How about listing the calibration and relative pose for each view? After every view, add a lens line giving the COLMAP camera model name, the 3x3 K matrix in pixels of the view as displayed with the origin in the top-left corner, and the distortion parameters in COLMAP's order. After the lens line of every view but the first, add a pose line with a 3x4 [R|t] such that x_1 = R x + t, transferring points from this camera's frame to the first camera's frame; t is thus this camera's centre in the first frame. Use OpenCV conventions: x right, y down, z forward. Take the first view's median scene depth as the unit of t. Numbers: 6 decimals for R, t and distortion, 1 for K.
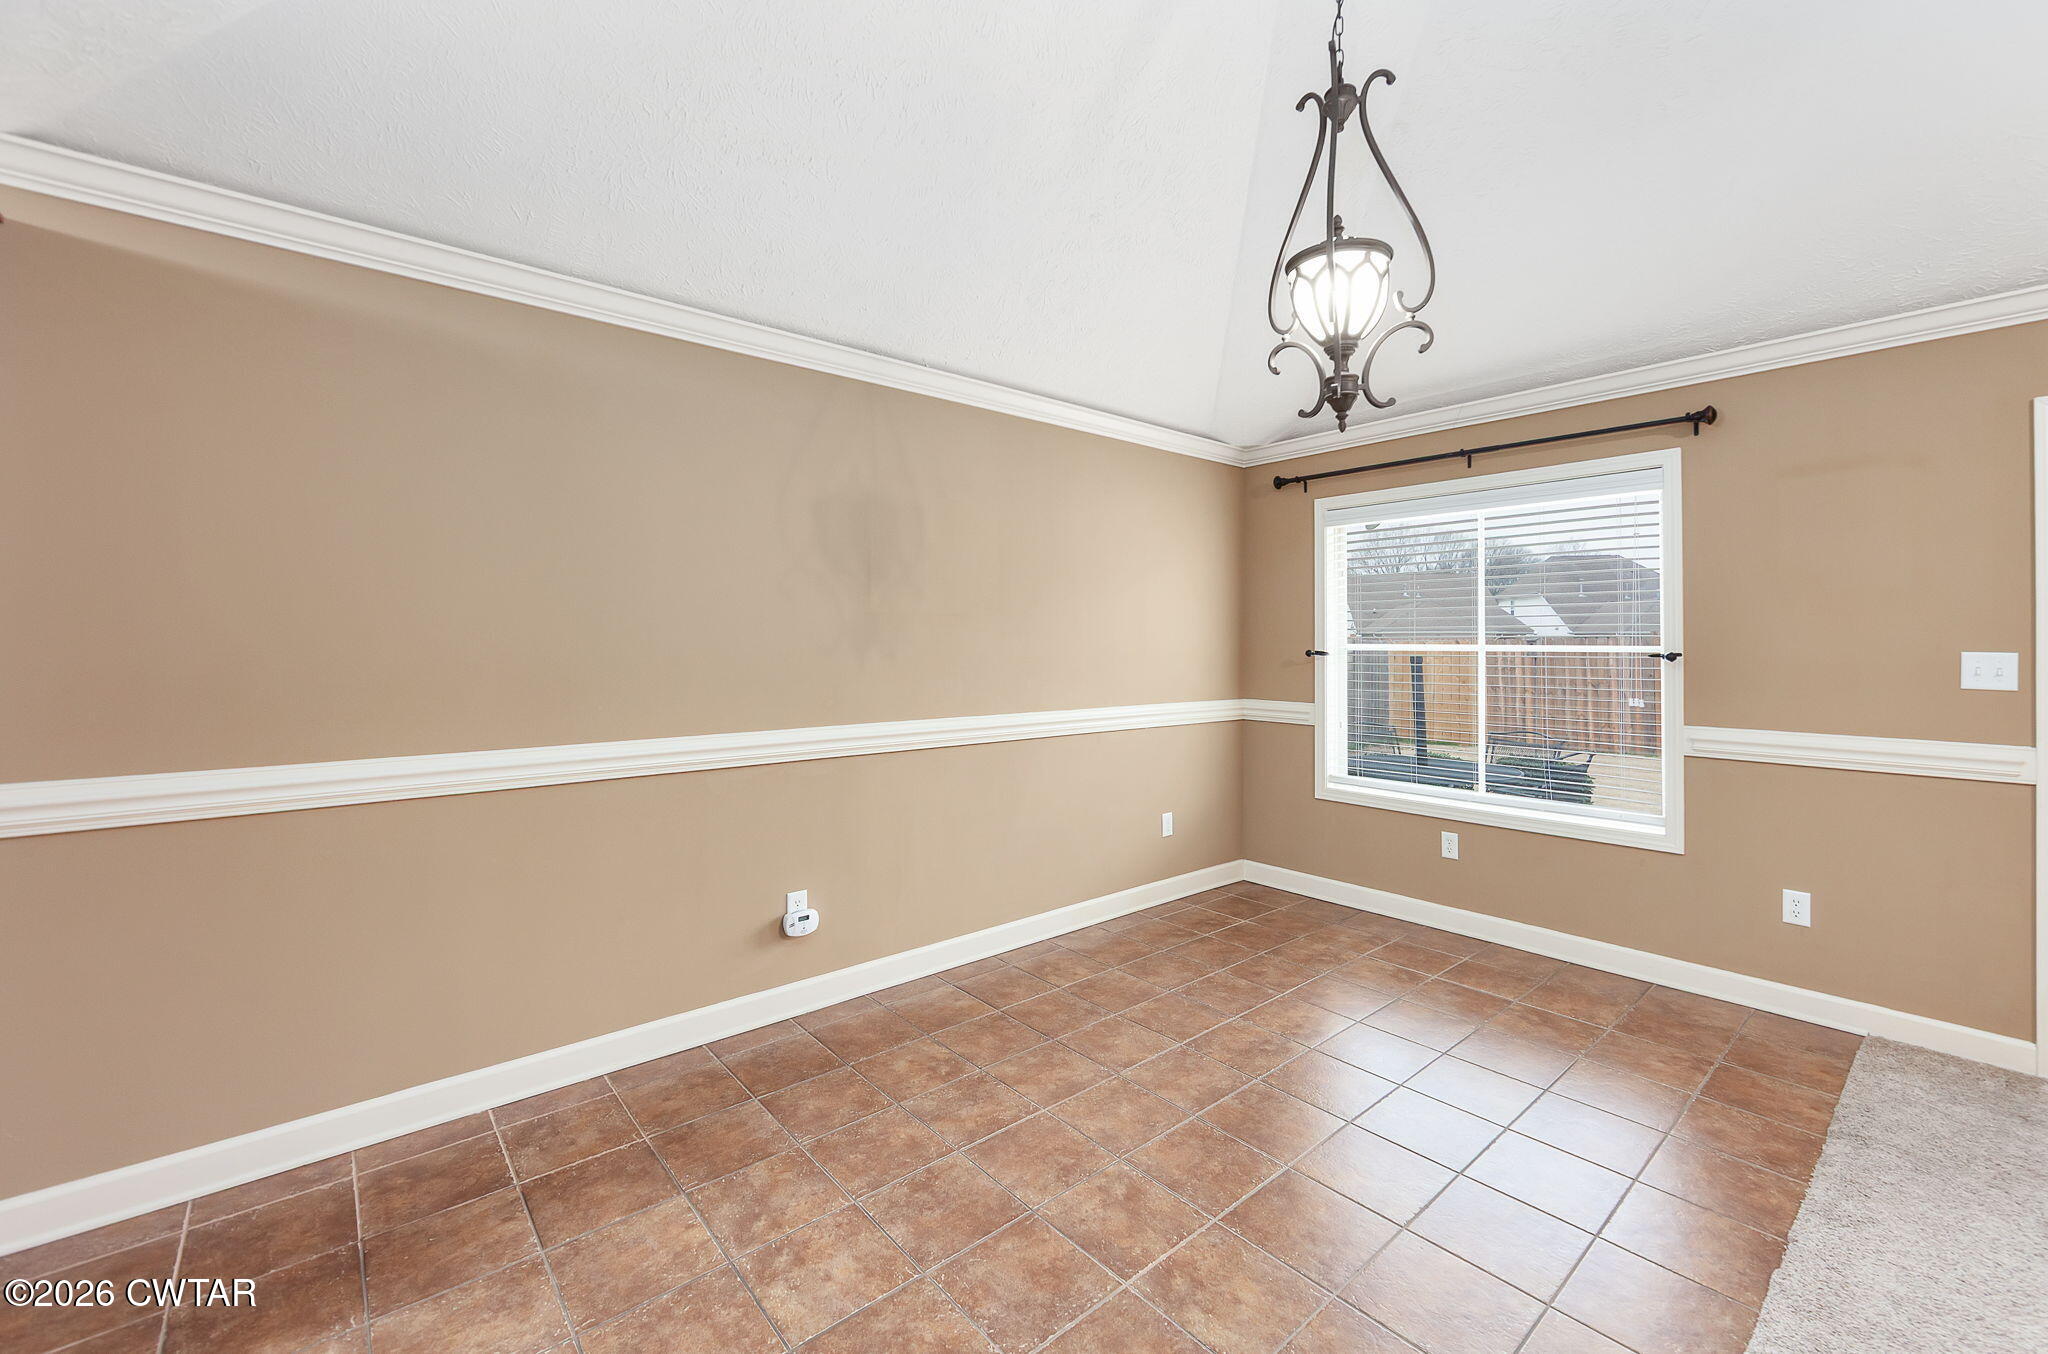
lens RADIAL K [[839.5, 0, 1034.0], [0, 839.5, 631.5], [0, 0, 1]] dist [-0.001592, 0.000099]
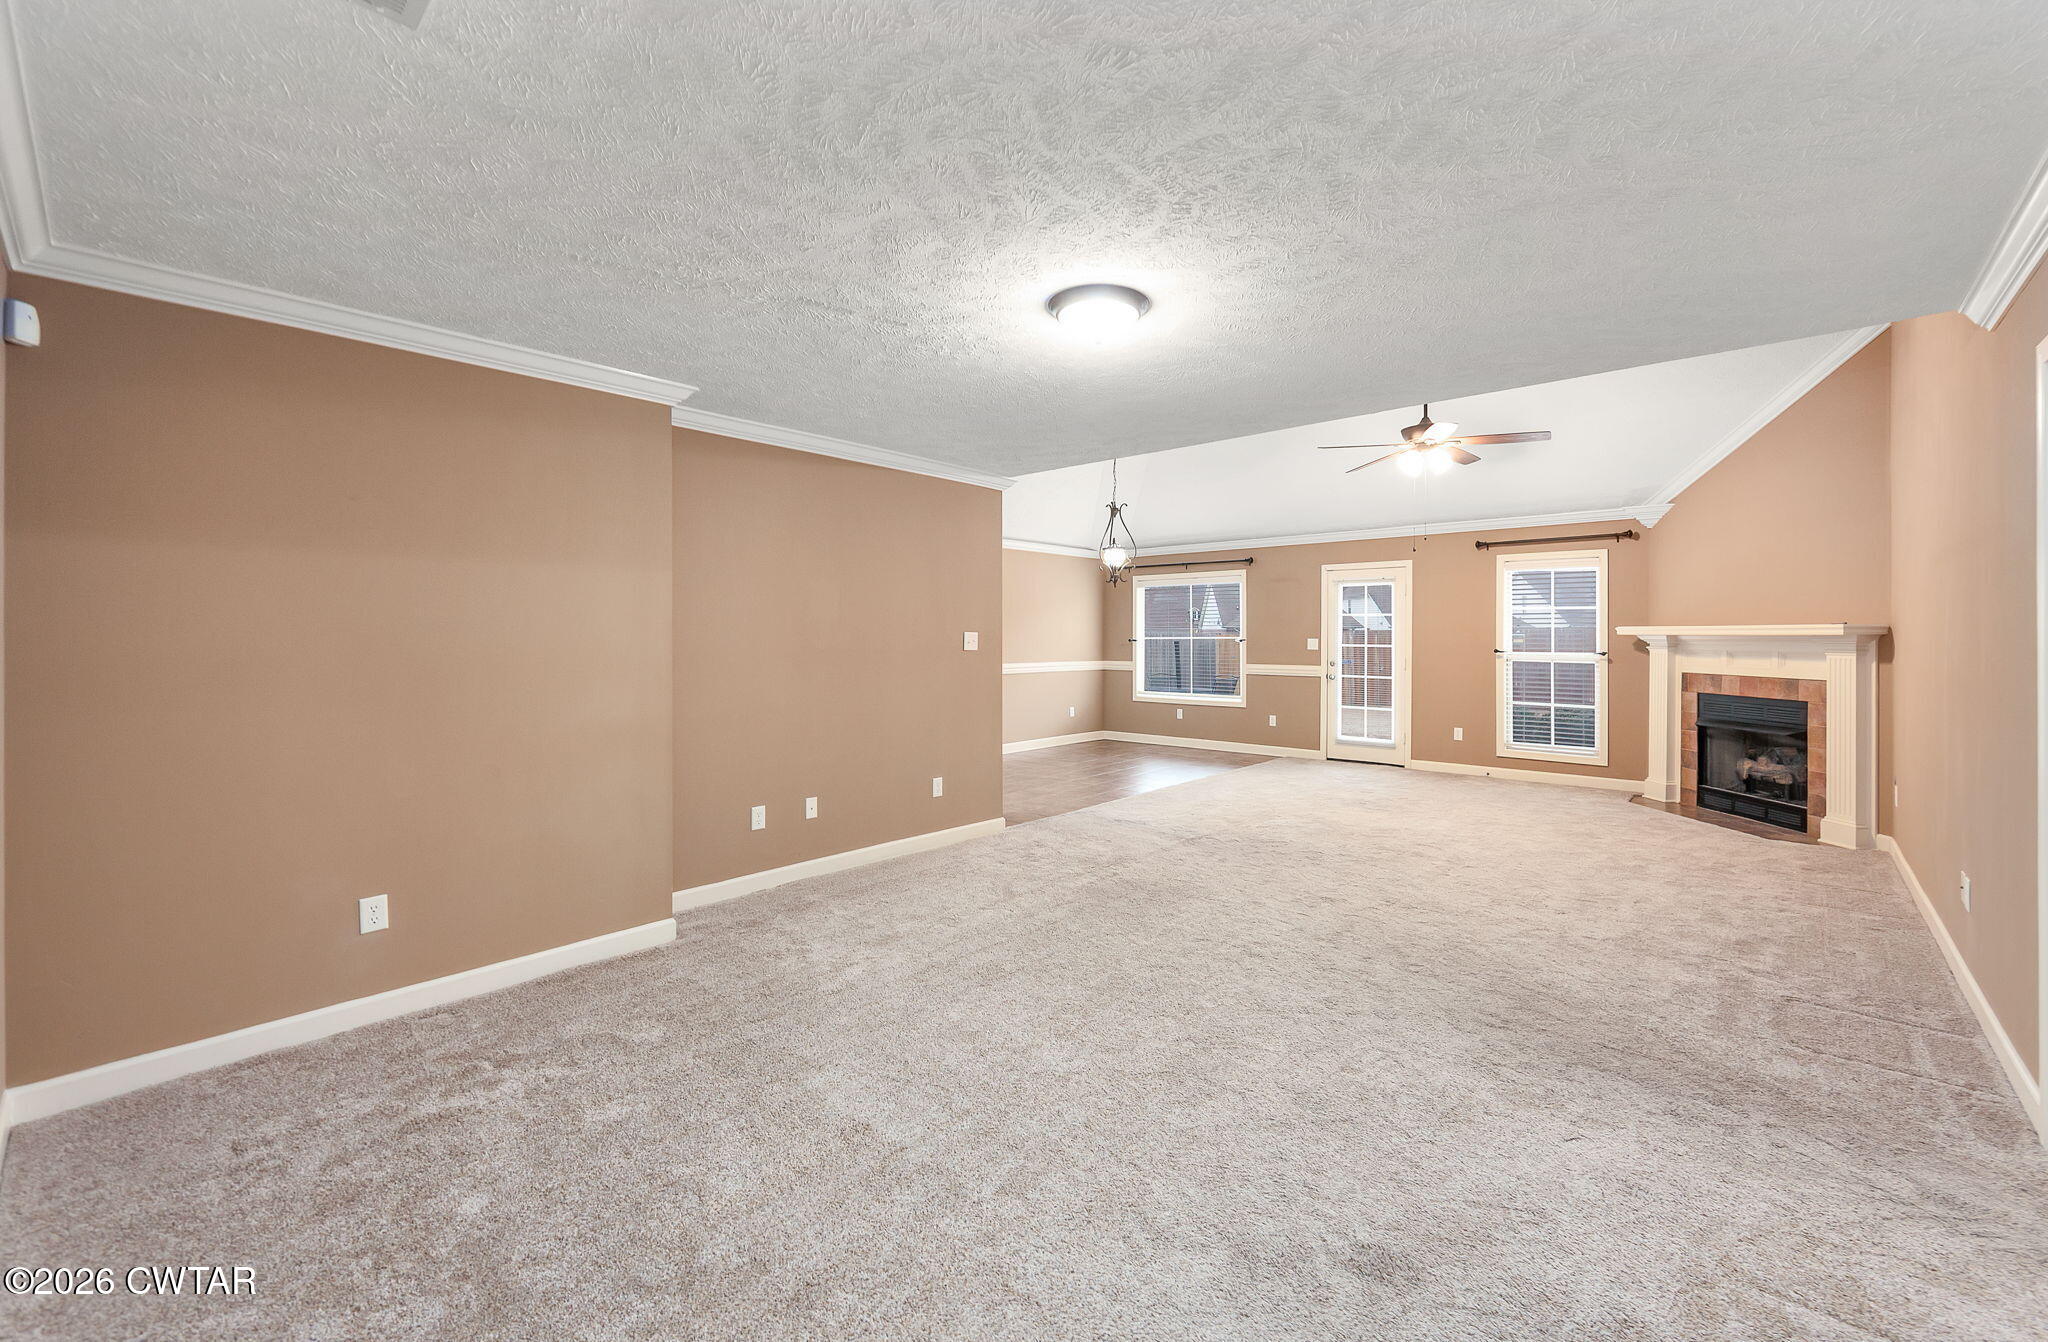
lens RADIAL K [[824.4, 0, 1047.7], [0, 824.4, 634.4], [0, 0, 1]] dist [0.000141, -0.000098]
pose [[0.990527, -0.001018, 0.137312, -0.275044], [-0.000513, 0.999938, 0.011109, -0.020741], [-0.137315, -0.011075, 0.990466, -1.553271]]
